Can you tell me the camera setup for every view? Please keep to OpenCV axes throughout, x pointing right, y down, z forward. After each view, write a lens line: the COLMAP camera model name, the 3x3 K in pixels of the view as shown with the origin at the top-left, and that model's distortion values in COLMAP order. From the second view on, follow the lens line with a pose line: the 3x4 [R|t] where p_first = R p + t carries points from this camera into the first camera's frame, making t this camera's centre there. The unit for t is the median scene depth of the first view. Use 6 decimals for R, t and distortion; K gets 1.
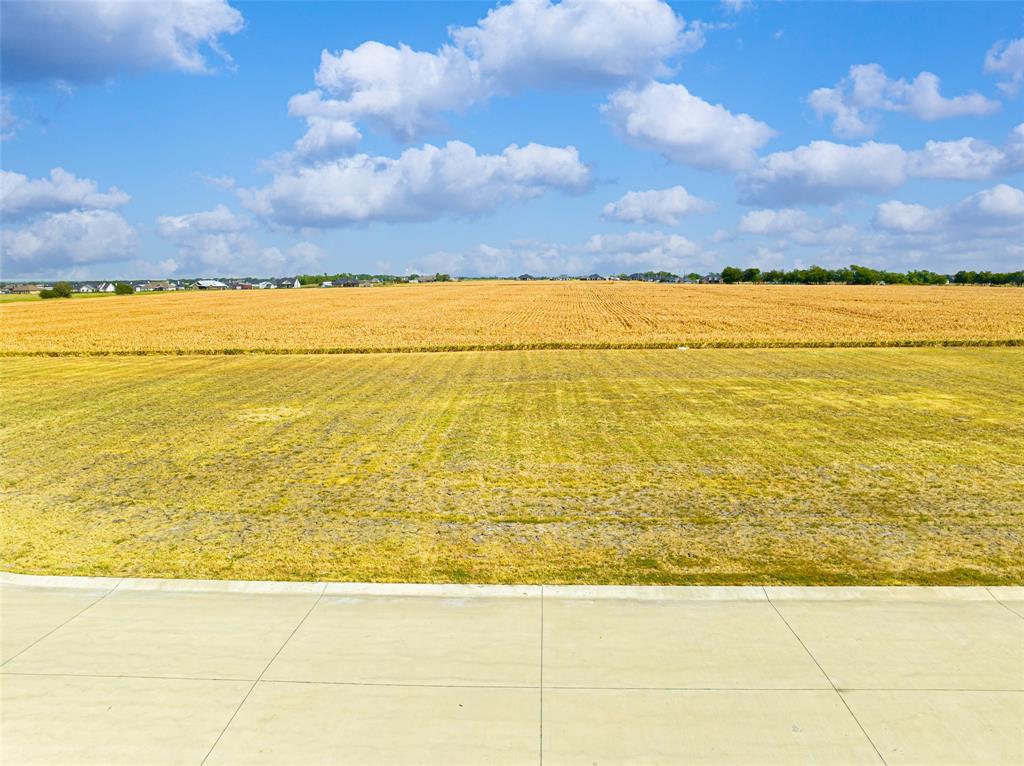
lens RADIAL K [[730.3, 0, 512.0], [0, 730.3, 383.0], [0, 0, 1]] dist [-0.058570, 0.029414]
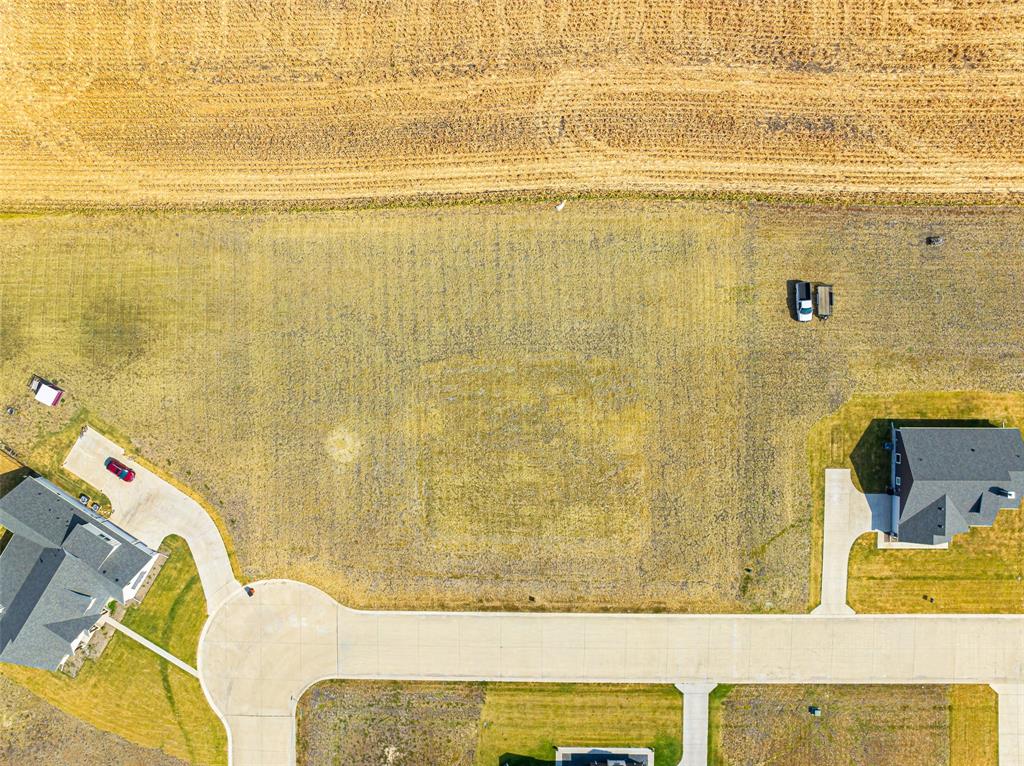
lens RADIAL K [[730.3, 0, 512.0], [0, 730.3, 383.0], [0, 0, 1]] dist [-0.058570, 0.029414]
pose [[0.998761, -0.047175, -0.015836, 0.538995], [0.022478, 0.143791, 0.989353, -4.760971], [-0.044396, -0.988483, 0.144673, 1.715029]]
